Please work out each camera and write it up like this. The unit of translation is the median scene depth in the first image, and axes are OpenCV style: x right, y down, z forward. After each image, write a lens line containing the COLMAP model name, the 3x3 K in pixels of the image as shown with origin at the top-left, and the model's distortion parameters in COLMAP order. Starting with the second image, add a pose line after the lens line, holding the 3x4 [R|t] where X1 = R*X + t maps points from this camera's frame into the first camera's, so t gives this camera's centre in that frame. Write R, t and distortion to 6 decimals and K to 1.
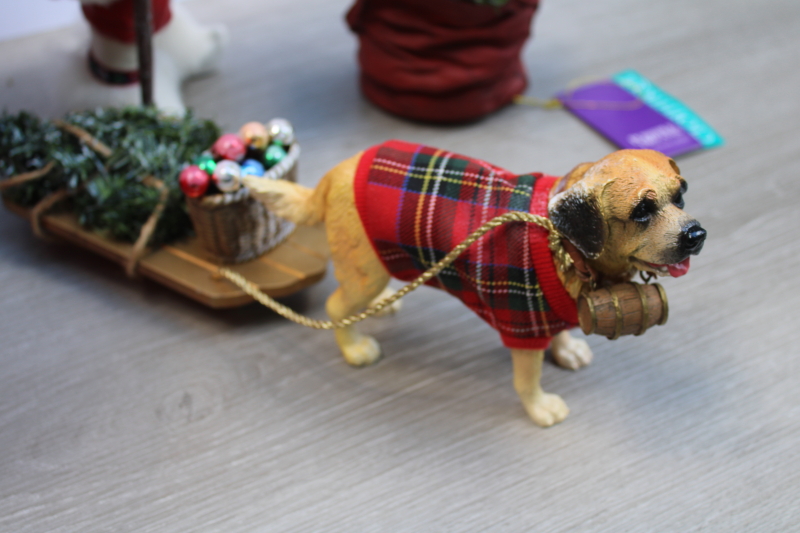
lens RADIAL K [[1175.0, 0, 400.0], [0, 1175.0, 266.5], [0, 0, 1]] dist [-0.050617, 0.094289]
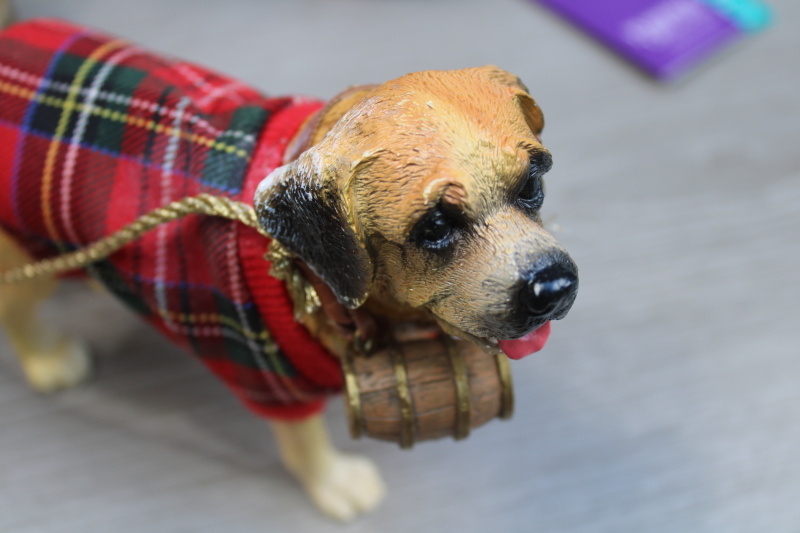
lens RADIAL K [[1132.0, 0, 399.7], [0, 1132.0, 288.2], [0, 0, 1]] dist [-0.030714, 0.002819]
pose [[0.999722, 0.006998, -0.022532, 0.185697], [-0.002154, 0.978084, 0.208199, -0.104389], [0.023495, -0.208093, 0.977827, 0.528182]]
